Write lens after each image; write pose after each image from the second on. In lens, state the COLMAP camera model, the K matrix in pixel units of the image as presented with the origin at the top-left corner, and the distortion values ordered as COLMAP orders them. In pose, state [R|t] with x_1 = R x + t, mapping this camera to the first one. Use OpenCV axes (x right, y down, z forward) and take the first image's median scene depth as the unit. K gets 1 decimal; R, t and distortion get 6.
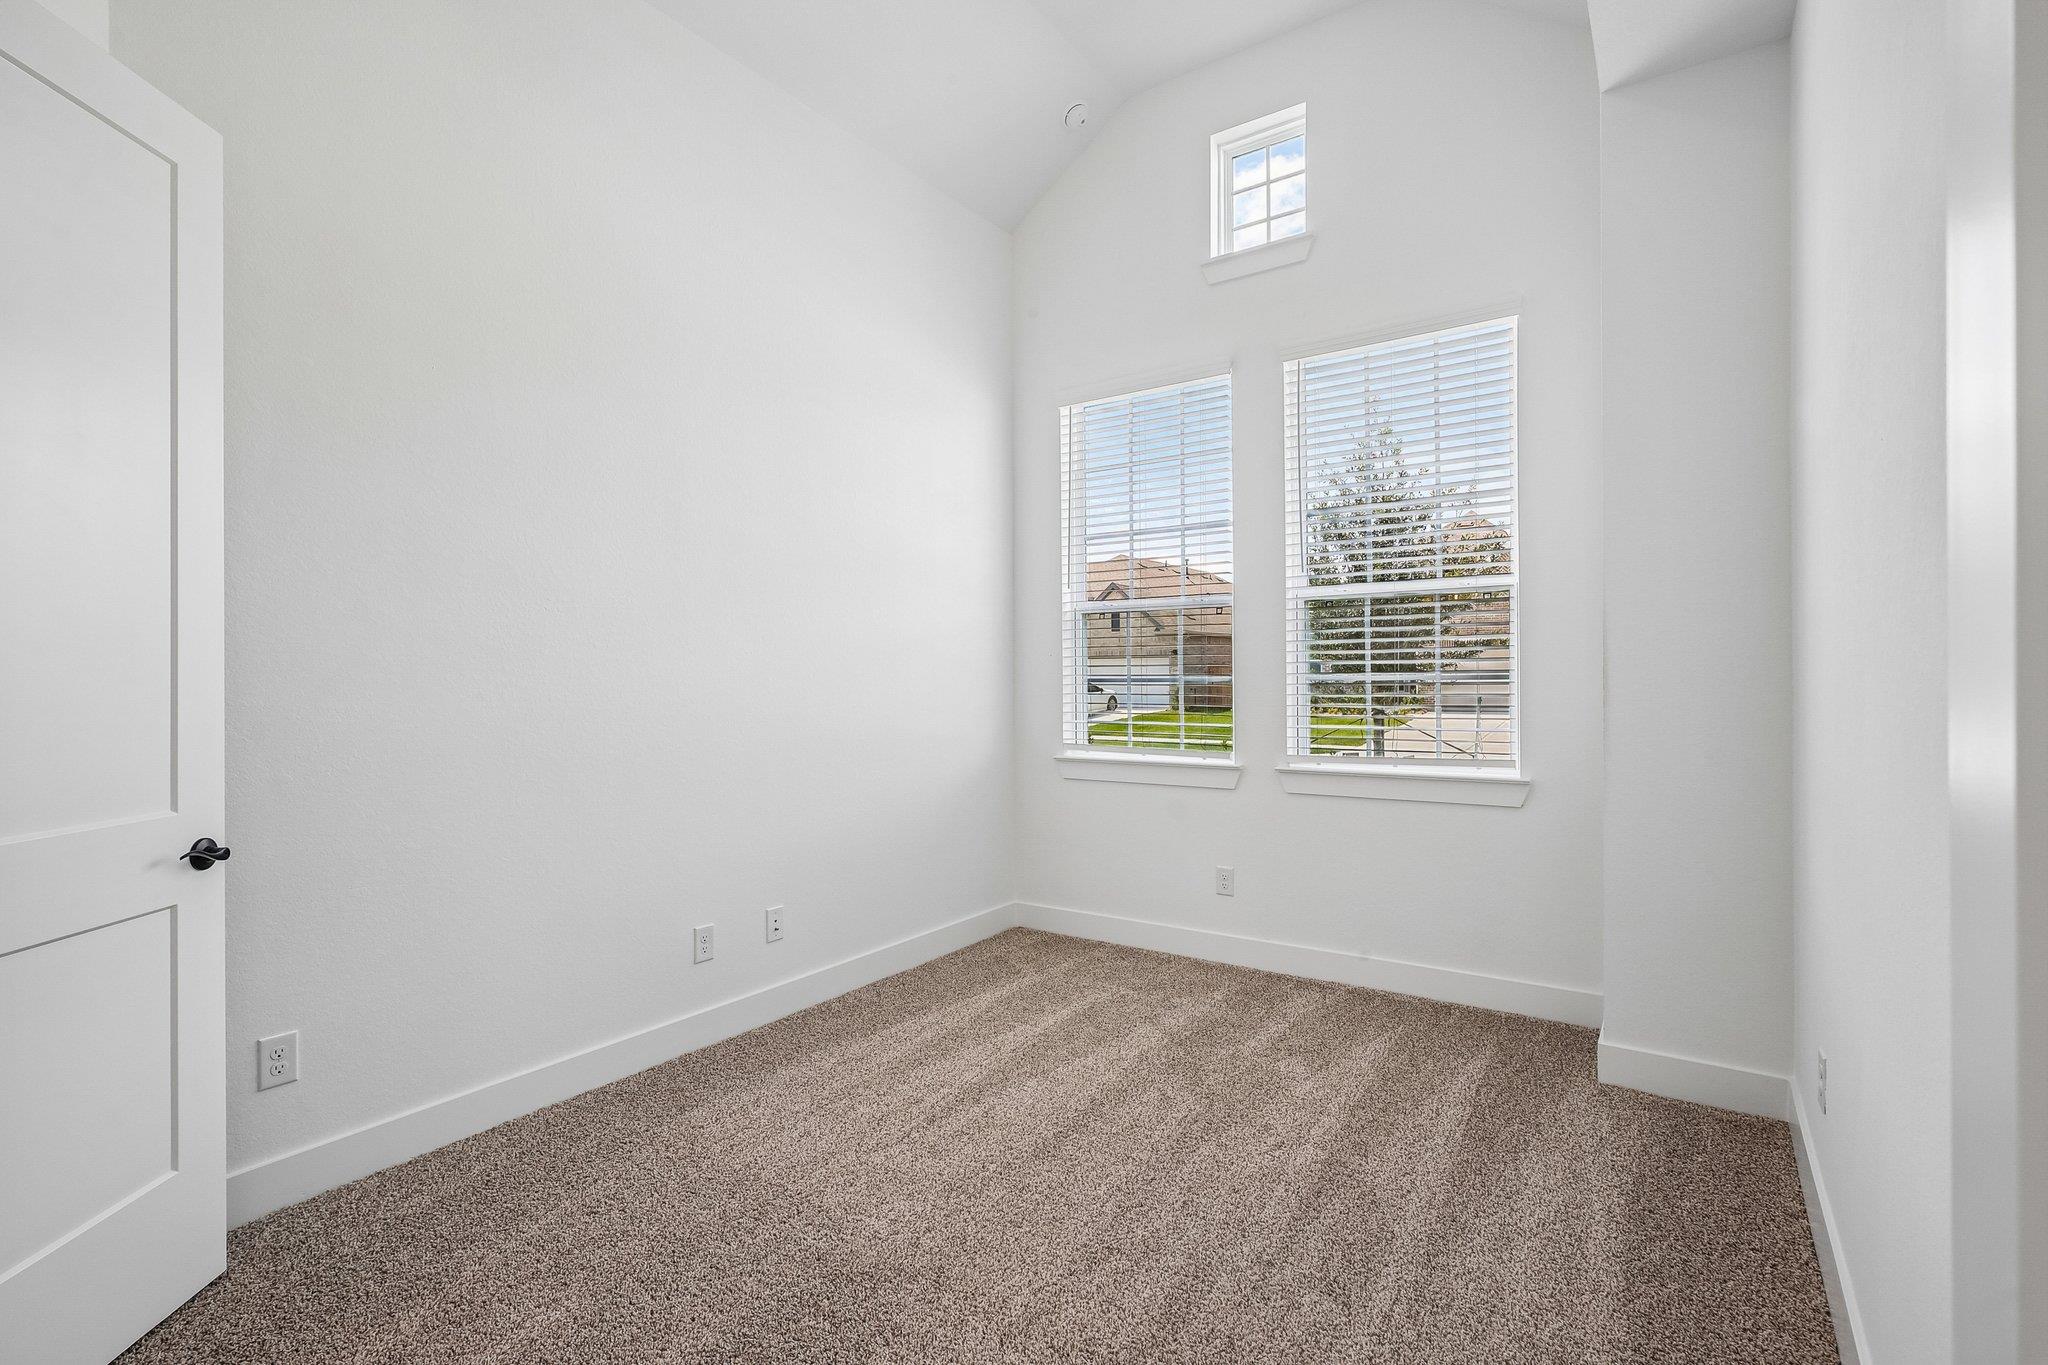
lens RADIAL K [[951.6, 0, 1016.4], [0, 951.6, 680.6], [0, 0, 1]] dist [-0.004442, 0.003292]
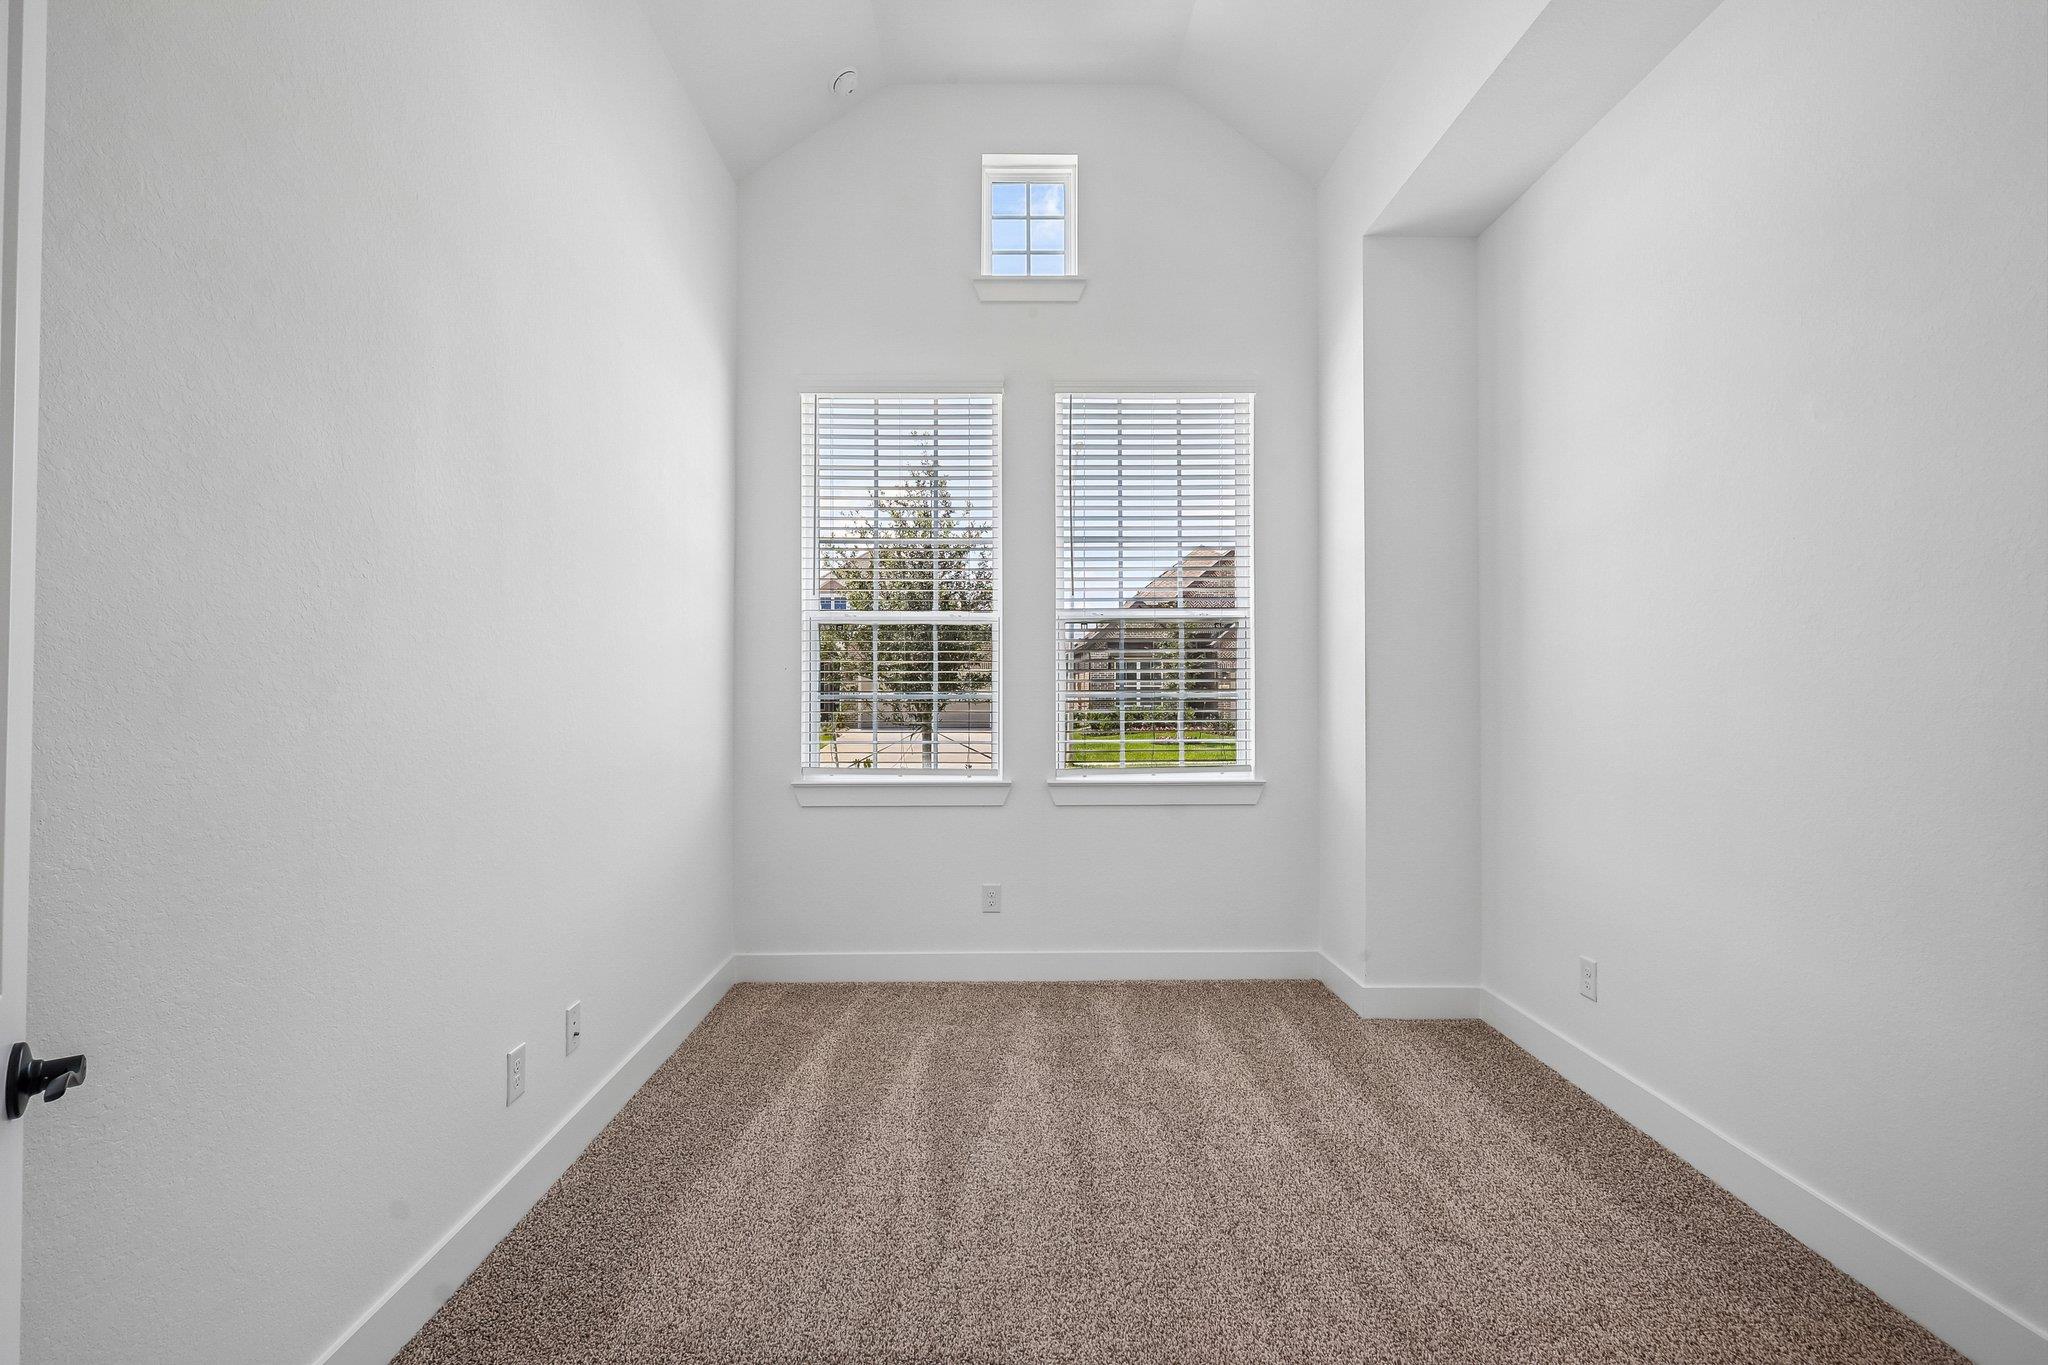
lens RADIAL K [[951.6, 0, 1018.7], [0, 951.6, 683.5], [0, 0, 1]] dist [-0.004442, 0.003292]
pose [[0.811423, 0.011586, 0.584345, -0.411085], [-0.001780, 0.999848, -0.017353, 0.002888], [-0.584457, 0.013041, 0.811320, 0.203792]]
